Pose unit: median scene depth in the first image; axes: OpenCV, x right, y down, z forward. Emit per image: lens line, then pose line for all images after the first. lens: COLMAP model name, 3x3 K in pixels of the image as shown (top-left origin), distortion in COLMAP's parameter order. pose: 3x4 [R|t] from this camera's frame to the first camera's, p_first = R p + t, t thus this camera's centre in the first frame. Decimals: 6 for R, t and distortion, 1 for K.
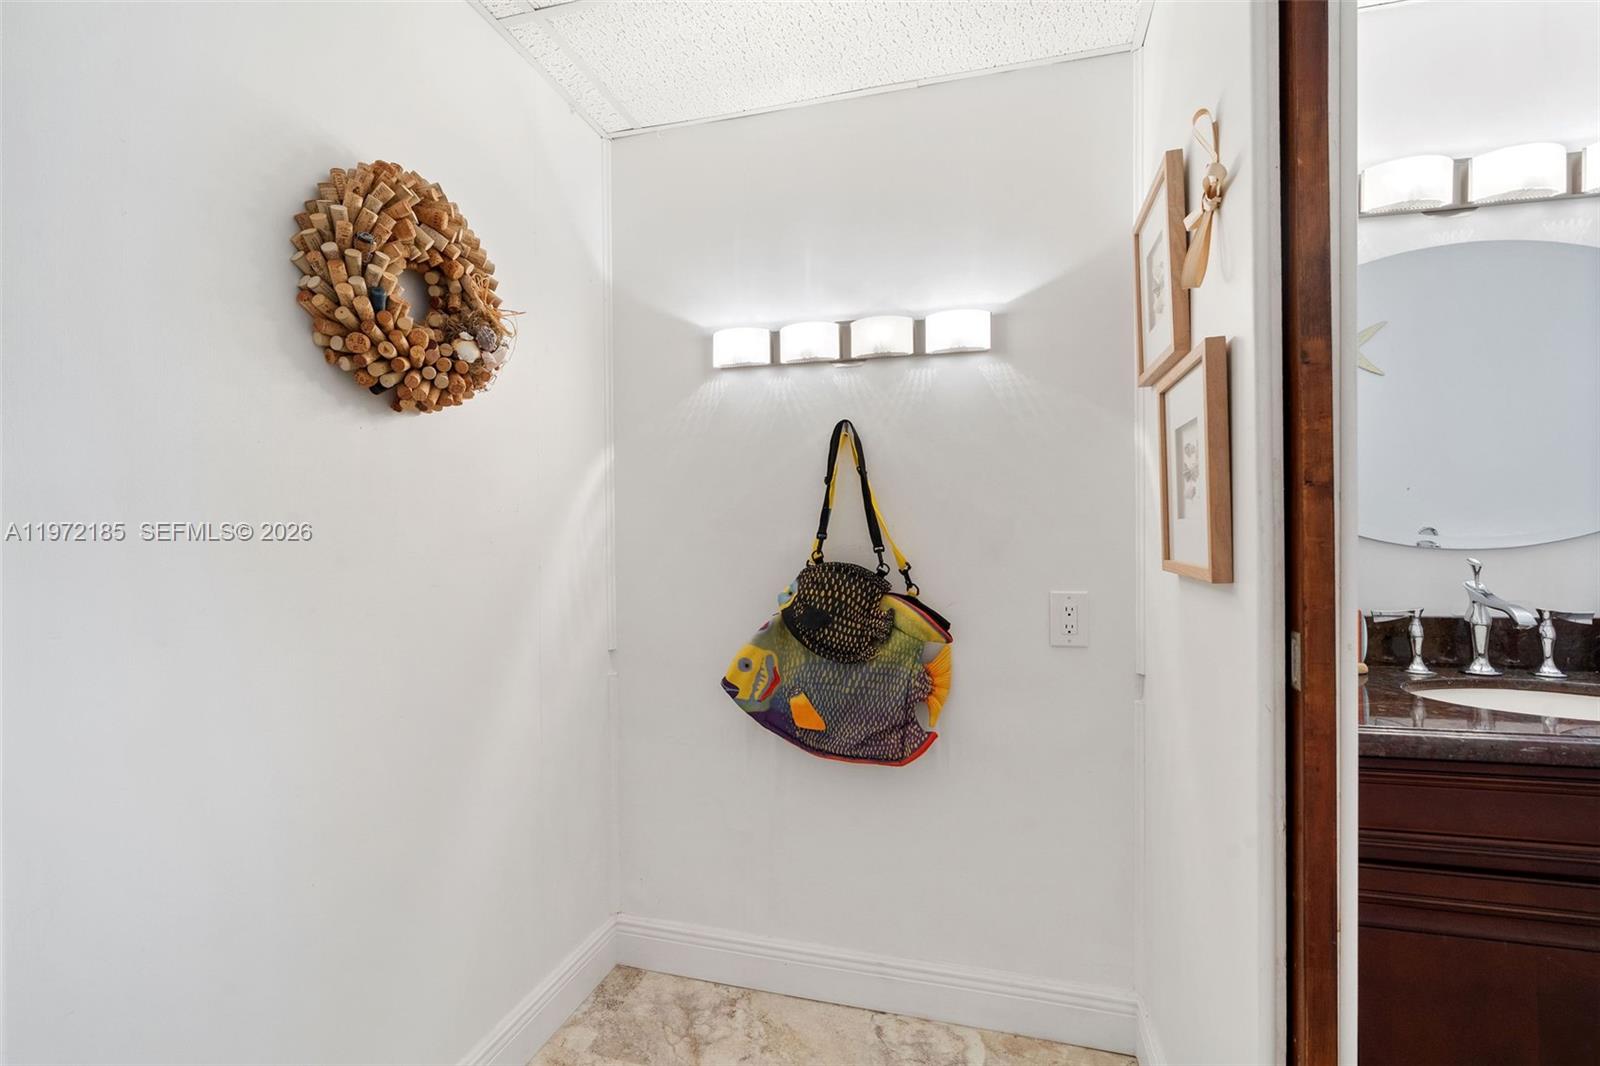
lens RADIAL K [[722.0, 0, 792.2], [0, 722.0, 534.8], [0, 0, 1]] dist [-0.004164, 0.001408]
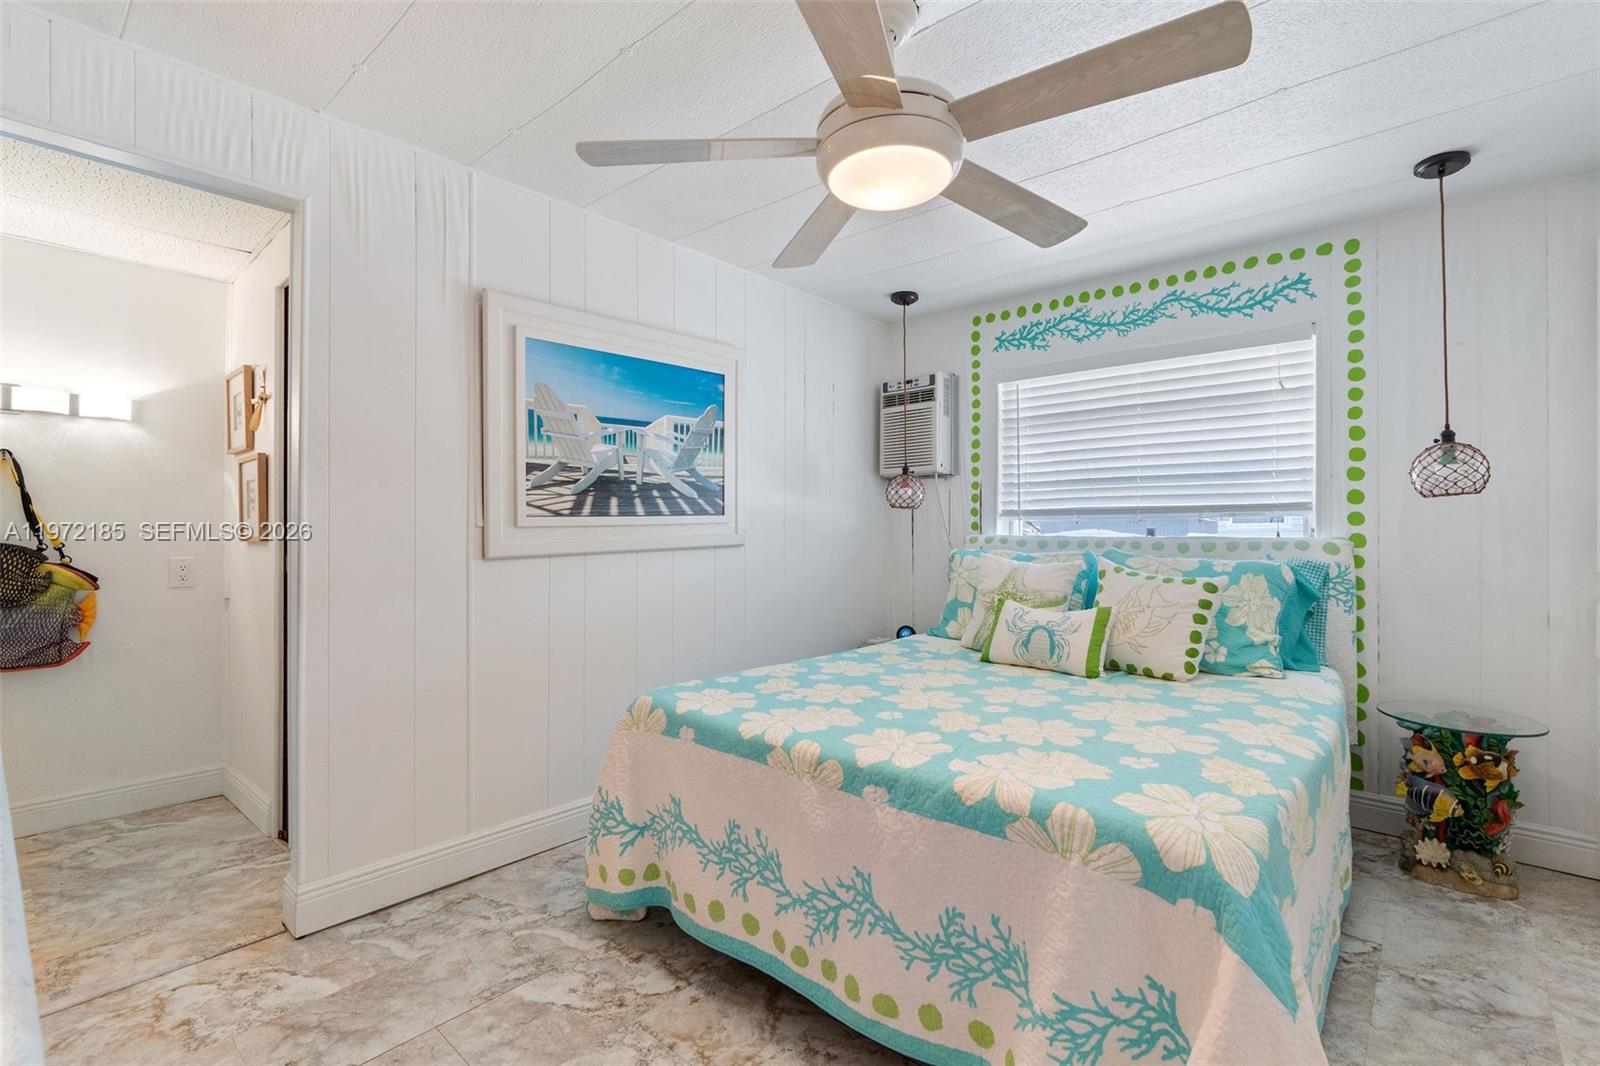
lens RADIAL K [[722.0, 0, 801.3], [0, 722.0, 524.6], [0, 0, 1]] dist [-0.004164, 0.001408]
pose [[0.425444, 0.020173, 0.904760, -0.712161], [0.010797, 0.999567, -0.027364, 0.071687], [-0.904920, 0.021411, 0.425042, -1.415157]]
